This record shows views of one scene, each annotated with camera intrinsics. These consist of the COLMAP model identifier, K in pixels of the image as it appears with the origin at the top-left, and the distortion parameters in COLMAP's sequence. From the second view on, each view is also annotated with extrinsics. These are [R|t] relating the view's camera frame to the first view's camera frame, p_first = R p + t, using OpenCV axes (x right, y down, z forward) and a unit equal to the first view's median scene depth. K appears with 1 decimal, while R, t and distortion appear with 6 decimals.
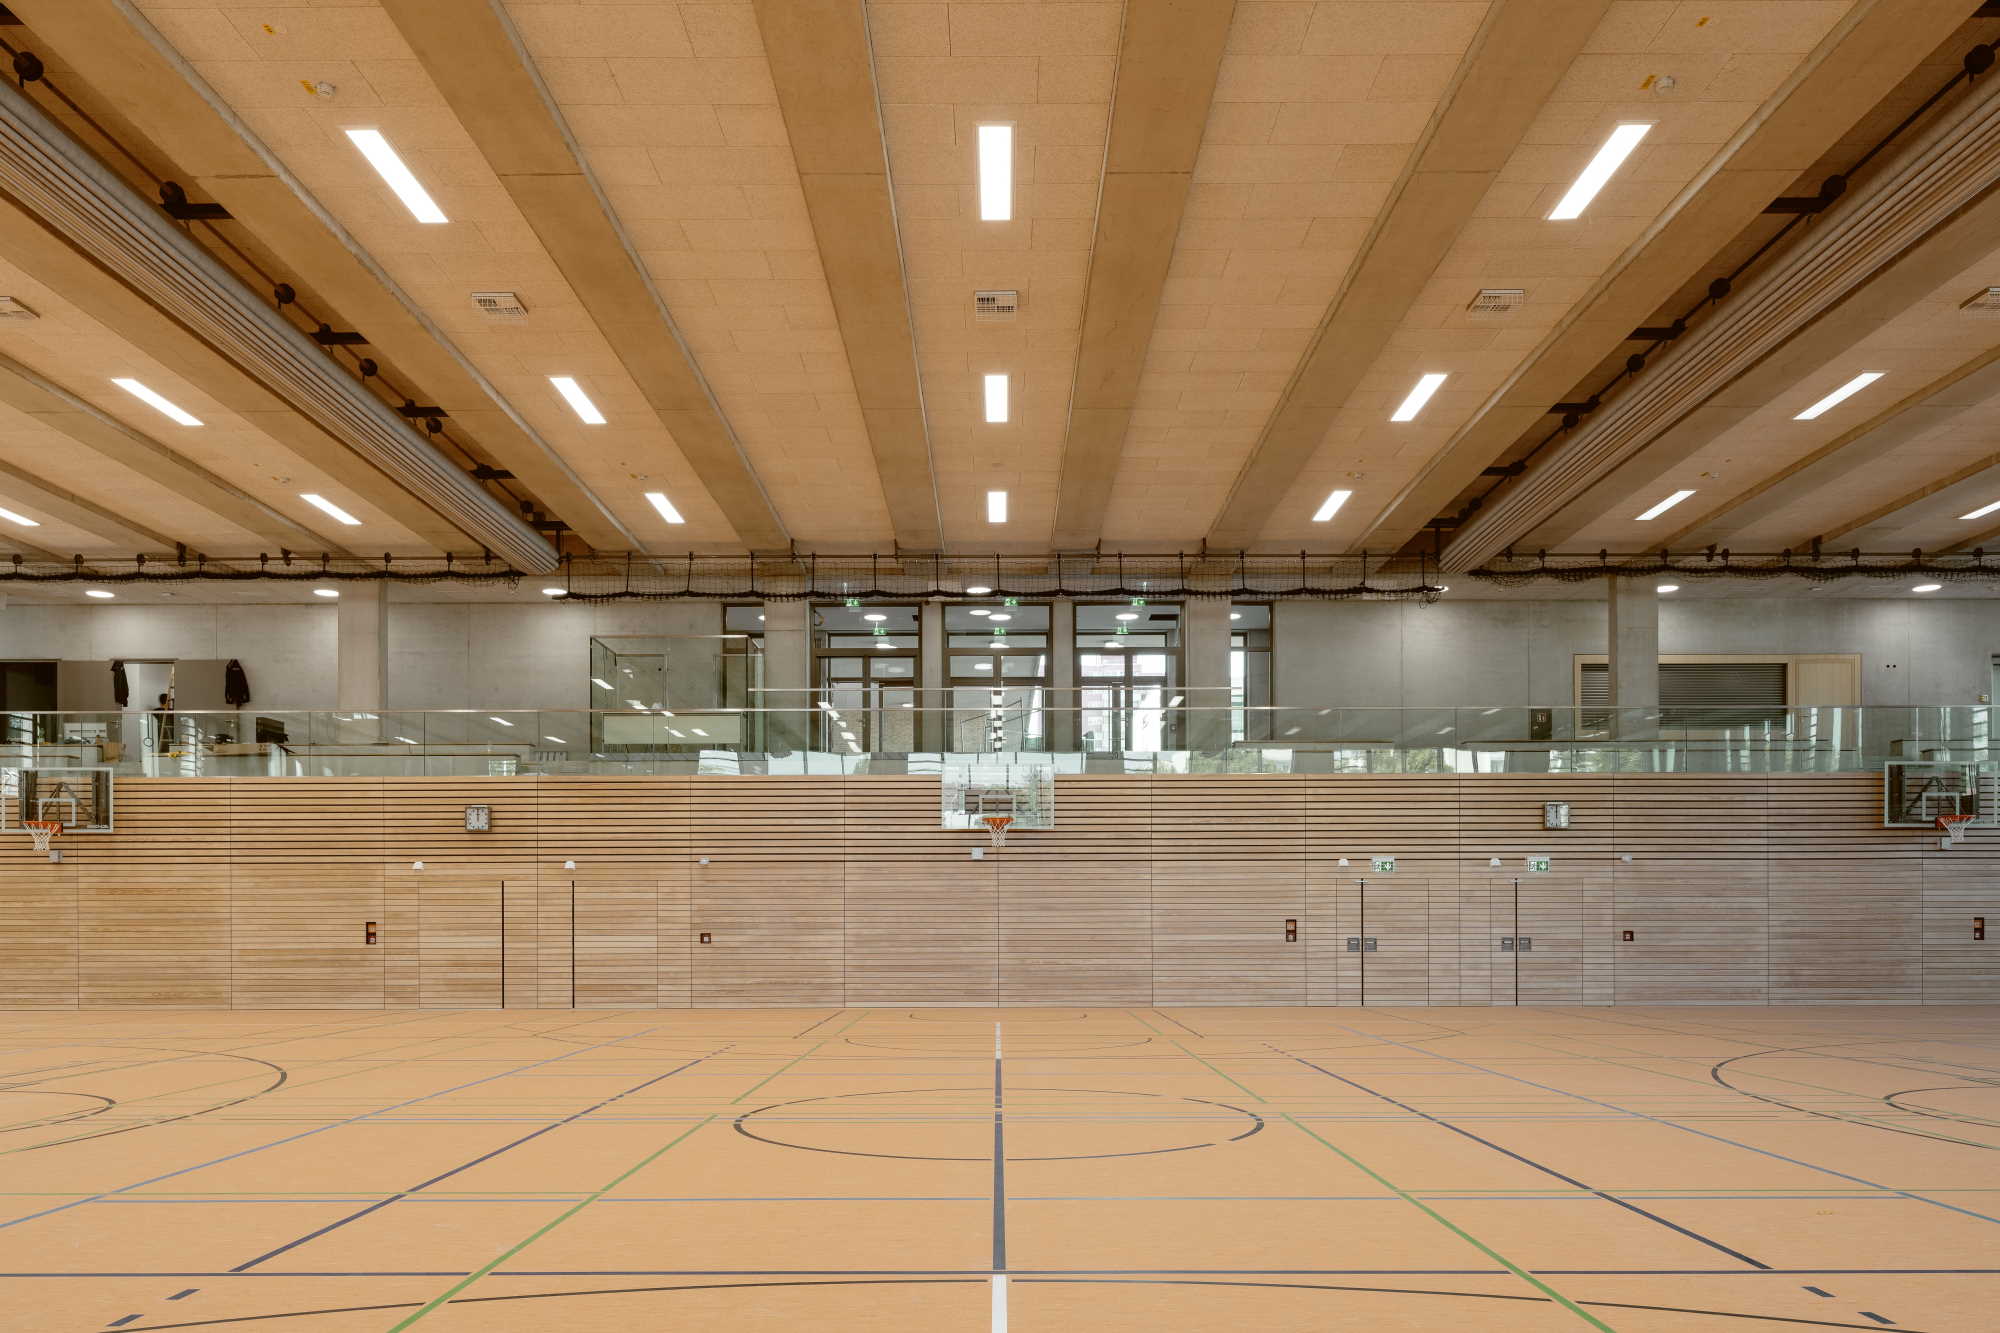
lens RADIAL K [[1372.6, 0, 1000.0], [0, 1372.6, 666.5], [0, 0, 1]] dist [-0.003618, -0.003401]
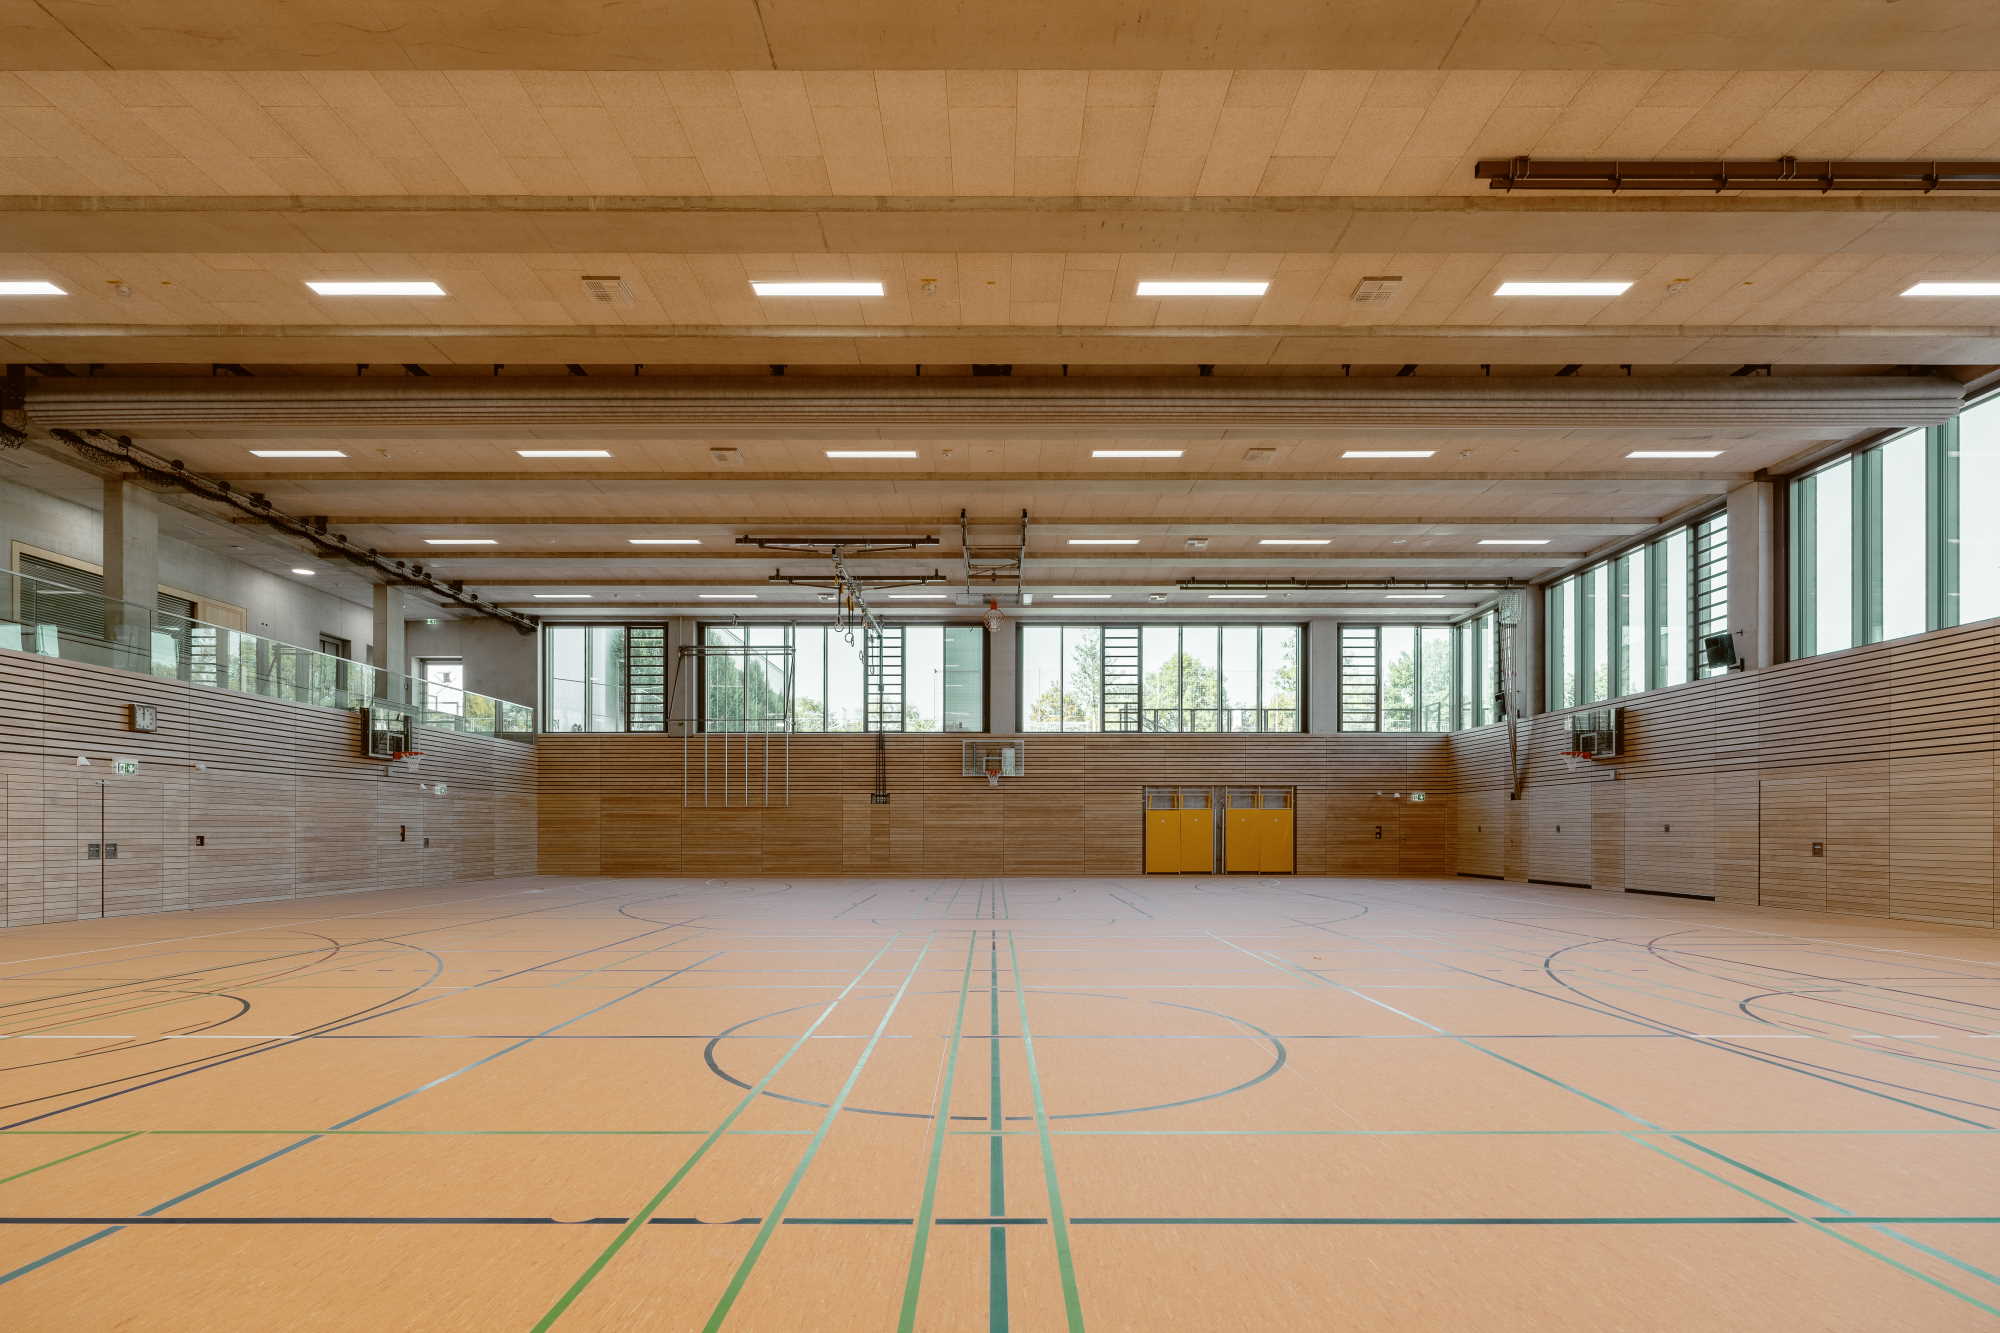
lens RADIAL K [[949.3, 0, 997.0], [0, 949.3, 695.3], [0, 0, 1]] dist [-0.036101, 0.000095]
pose [[-0.003224, 0.136915, 0.990578, -0.245267], [-0.185979, 0.973218, -0.135121, 0.071467], [-0.982548, -0.184662, 0.022326, 0.411836]]
